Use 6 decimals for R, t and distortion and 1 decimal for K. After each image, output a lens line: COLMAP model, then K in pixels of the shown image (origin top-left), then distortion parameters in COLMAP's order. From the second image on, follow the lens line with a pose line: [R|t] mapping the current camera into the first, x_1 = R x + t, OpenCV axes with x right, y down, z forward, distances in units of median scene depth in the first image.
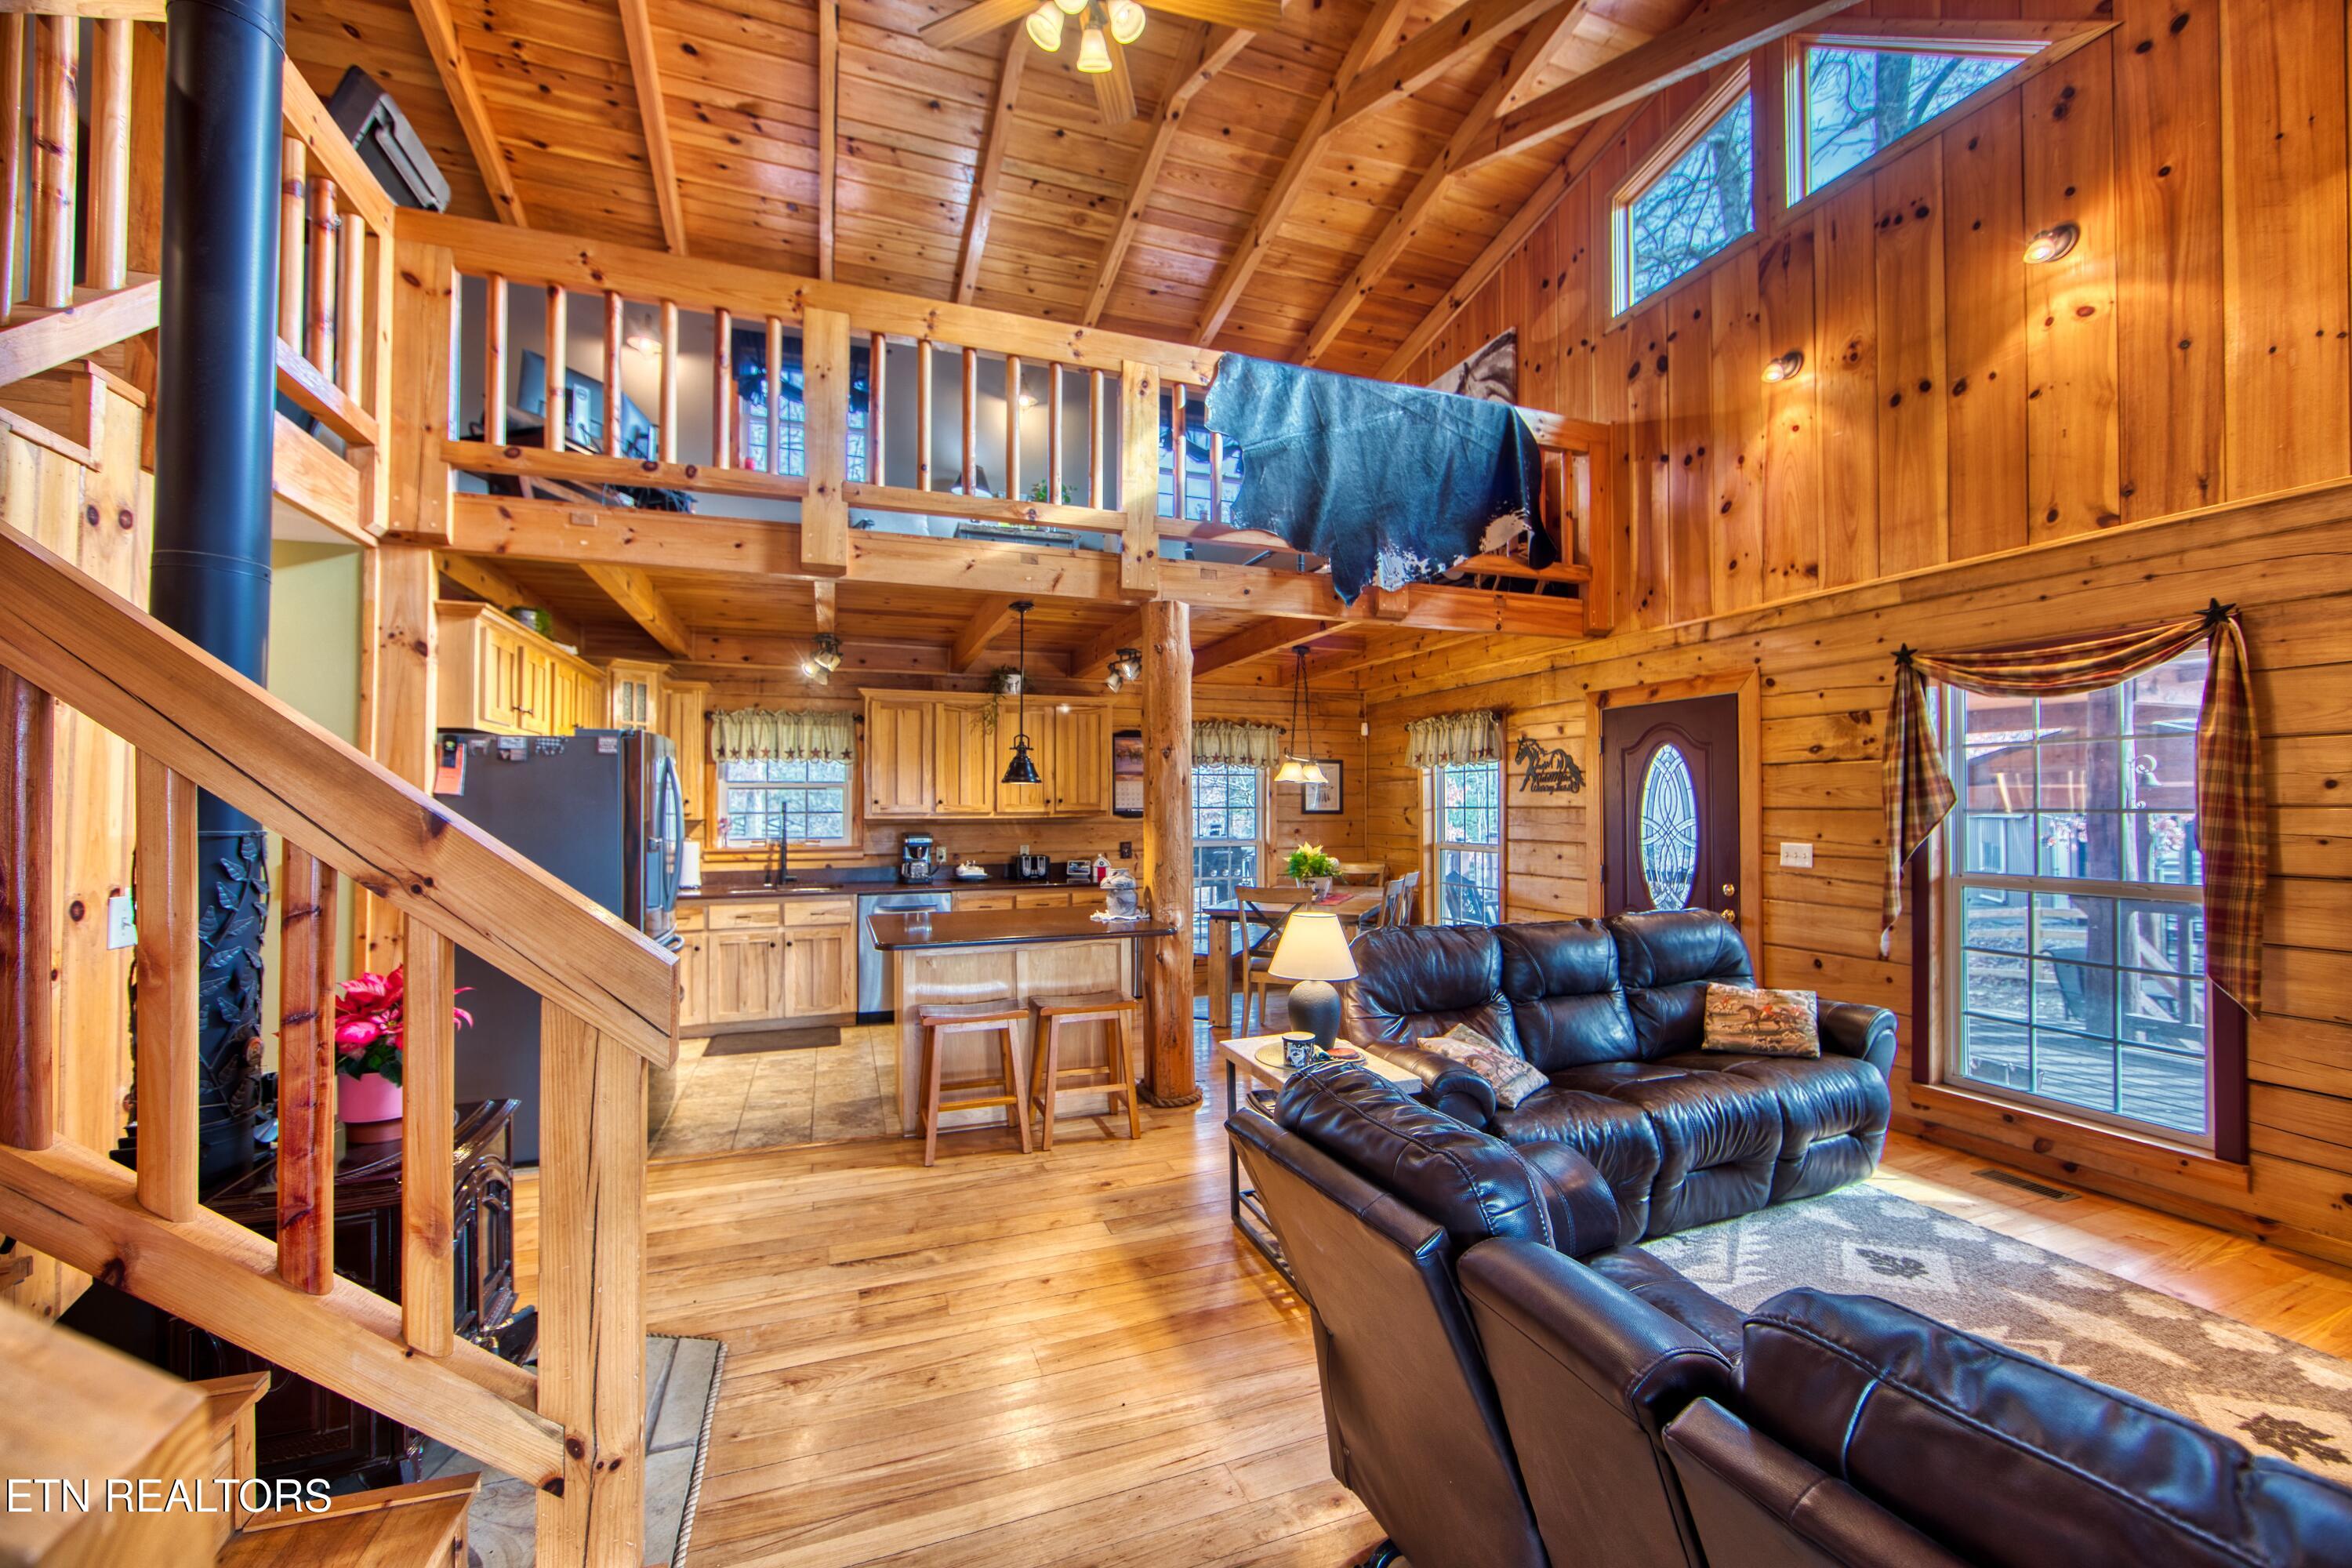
lens RADIAL K [[924.9, 0, 1178.8], [0, 924.9, 791.0], [0, 0, 1]] dist [-0.016403, 0.004013]
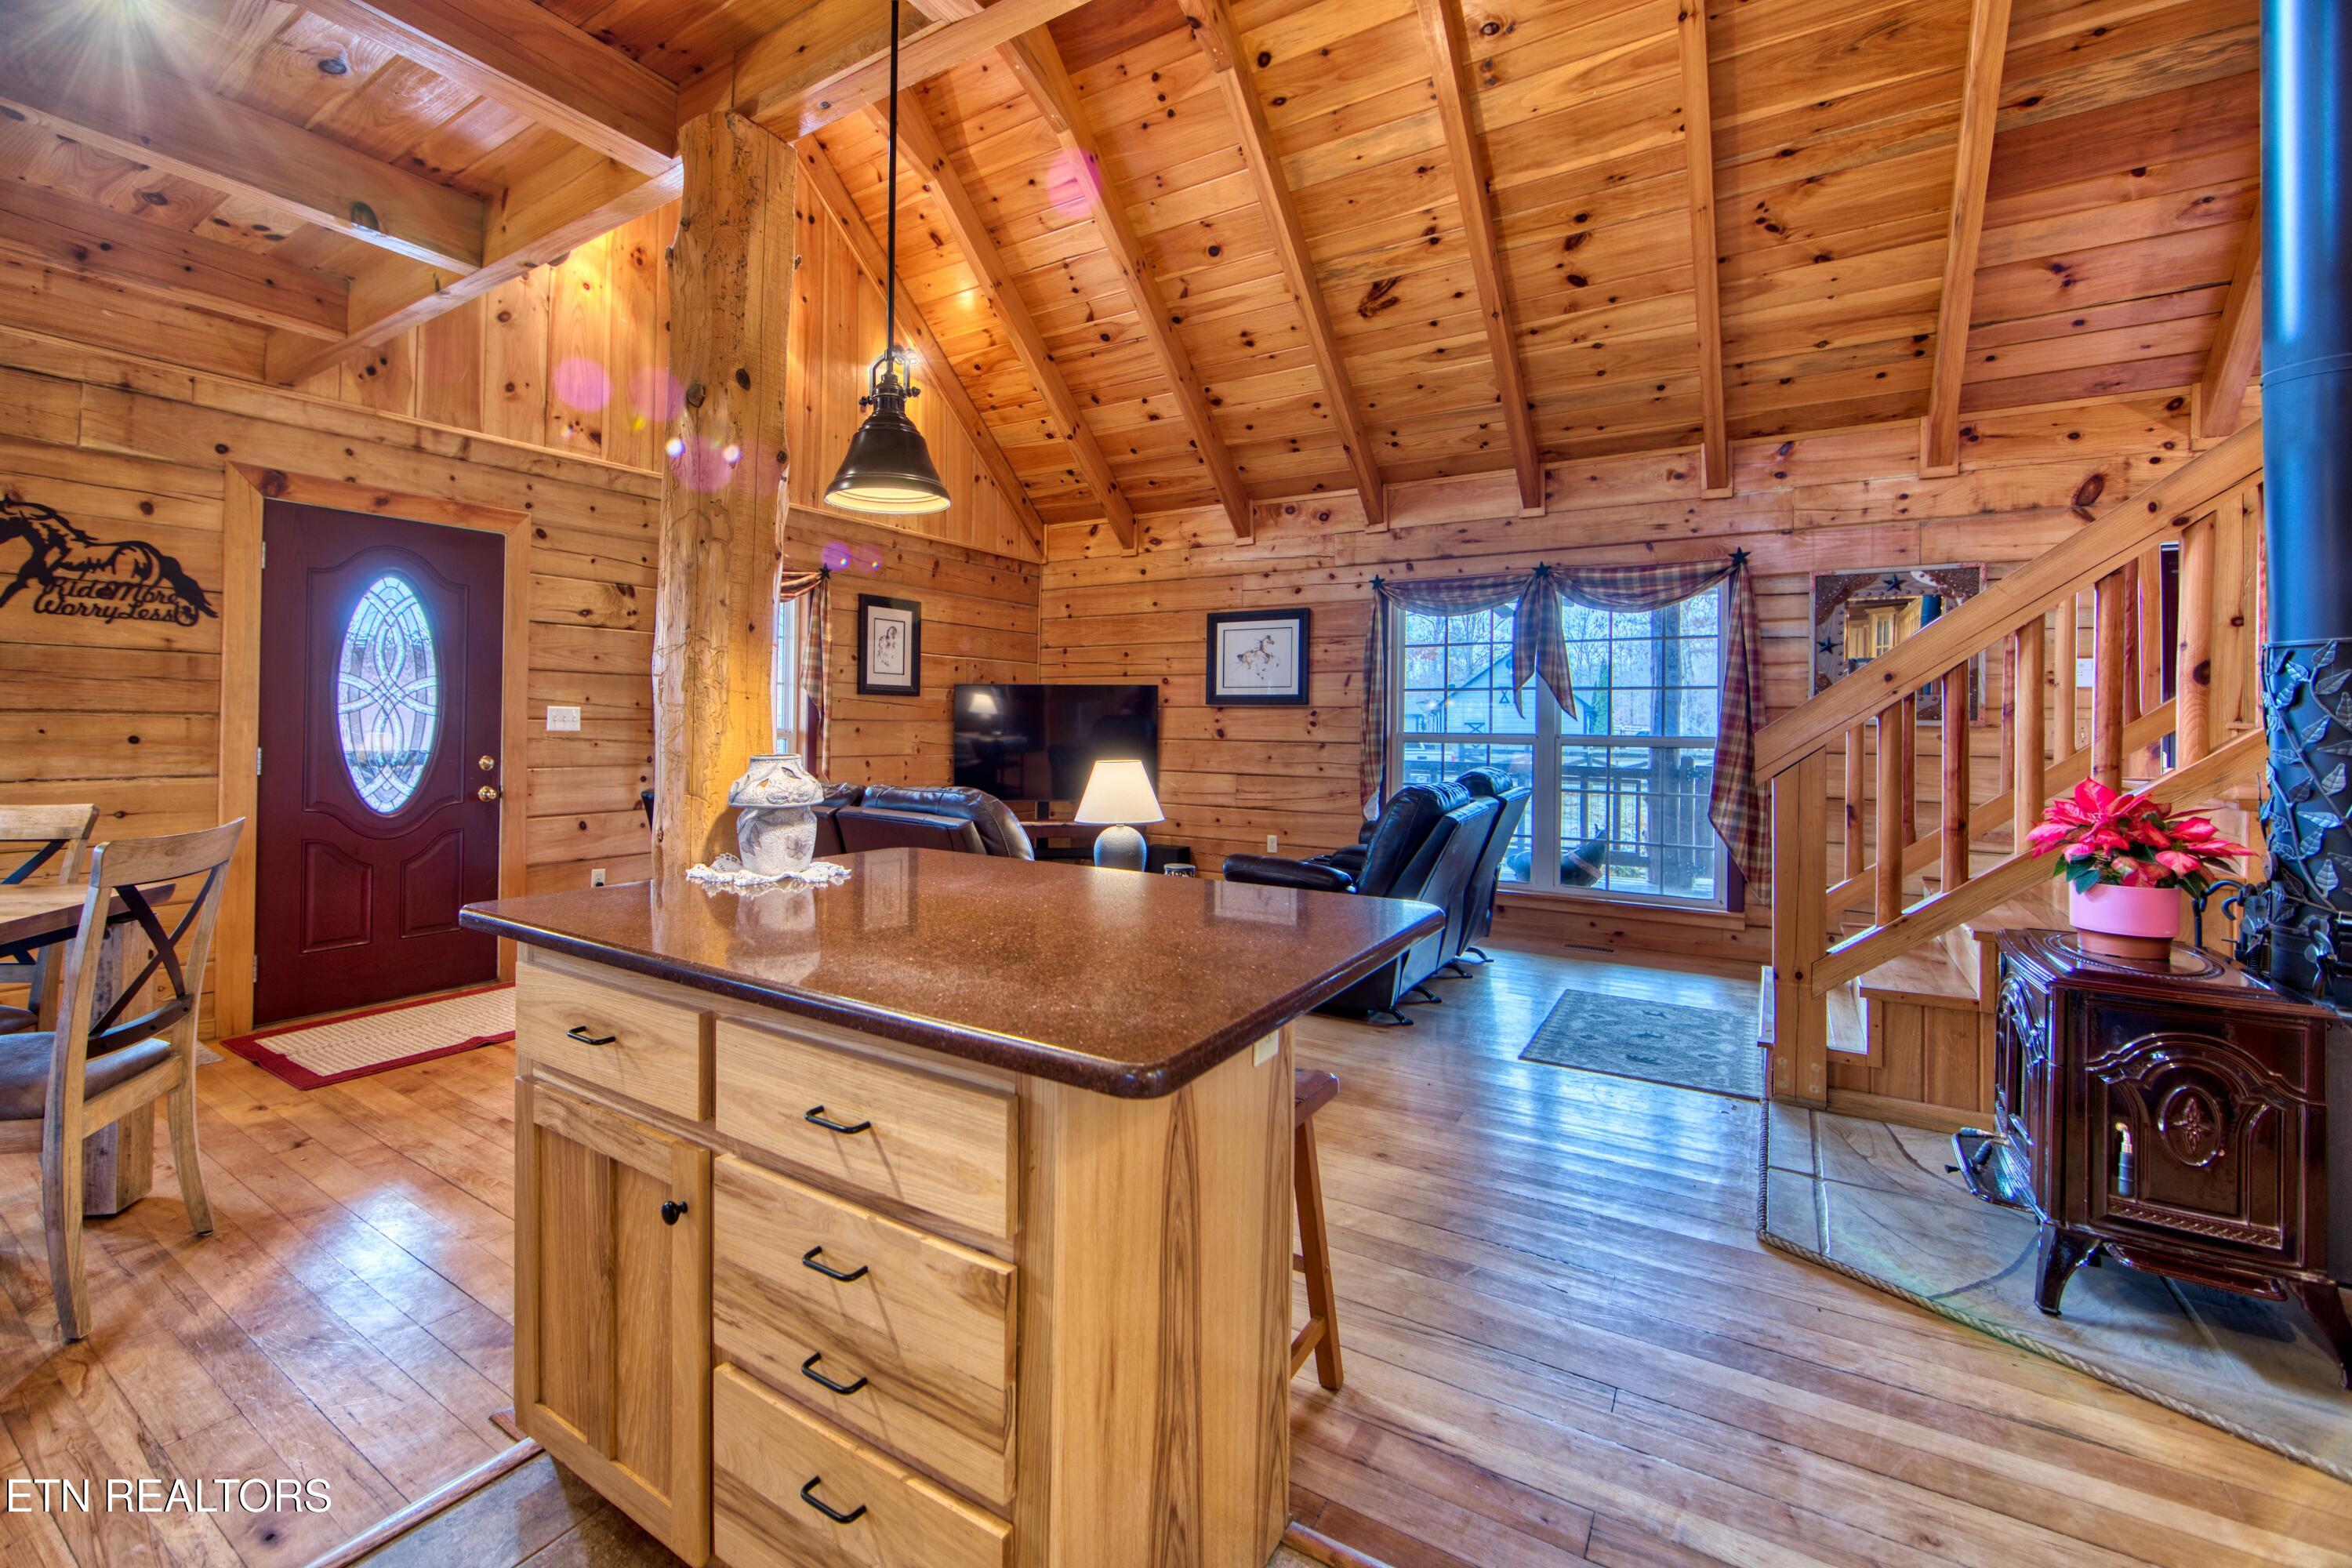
lens RADIAL K [[1017.4, 0, 1062.2], [0, 1017.4, 711.0], [0, 0, 1]] dist [-0.014610, 0.002774]
pose [[-0.562638, 0.006120, 0.826681, -0.403411], [-0.021766, 0.999516, -0.022214, 0.058319], [-0.826417, -0.030492, -0.562233, 0.925619]]
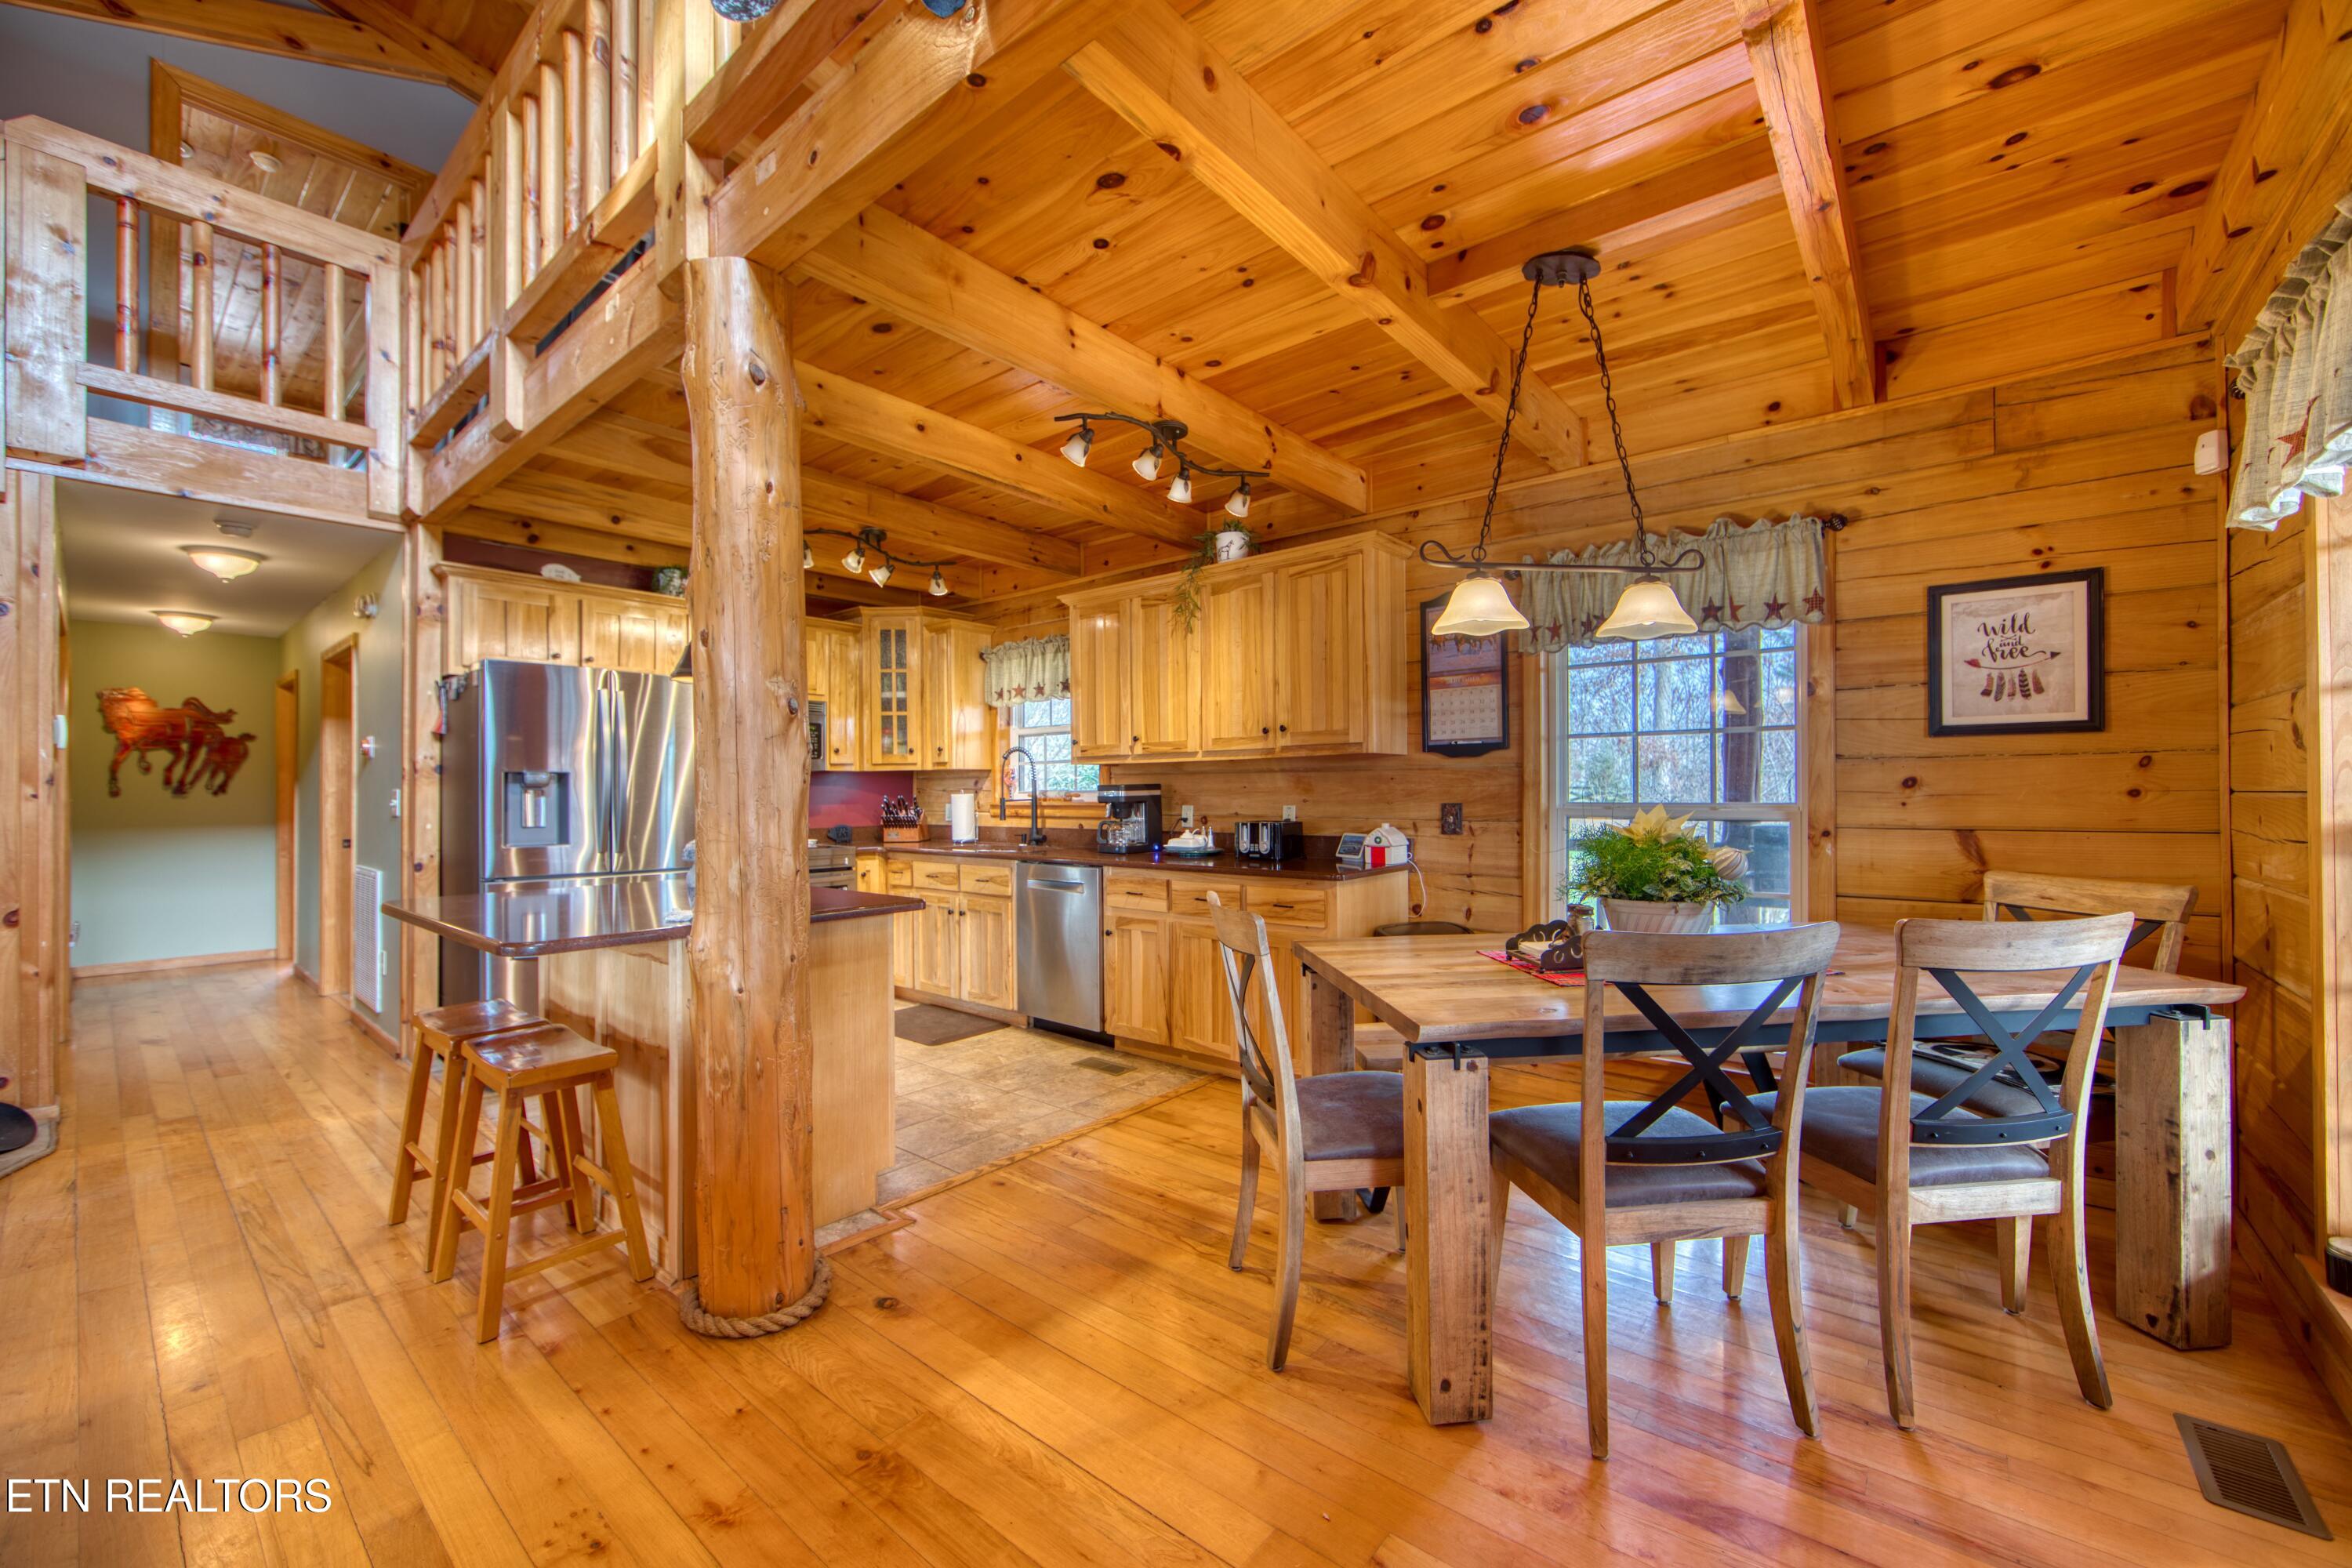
lens RADIAL K [[924.9, 0, 1178.6], [0, 924.9, 789.8], [0, 0, 1]] dist [-0.016403, 0.004013]
pose [[0.494536, -0.003625, -0.869149, 0.419690], [0.017612, 0.999828, 0.005851, 0.053680], [0.868978, -0.018201, 0.494515, 0.780610]]
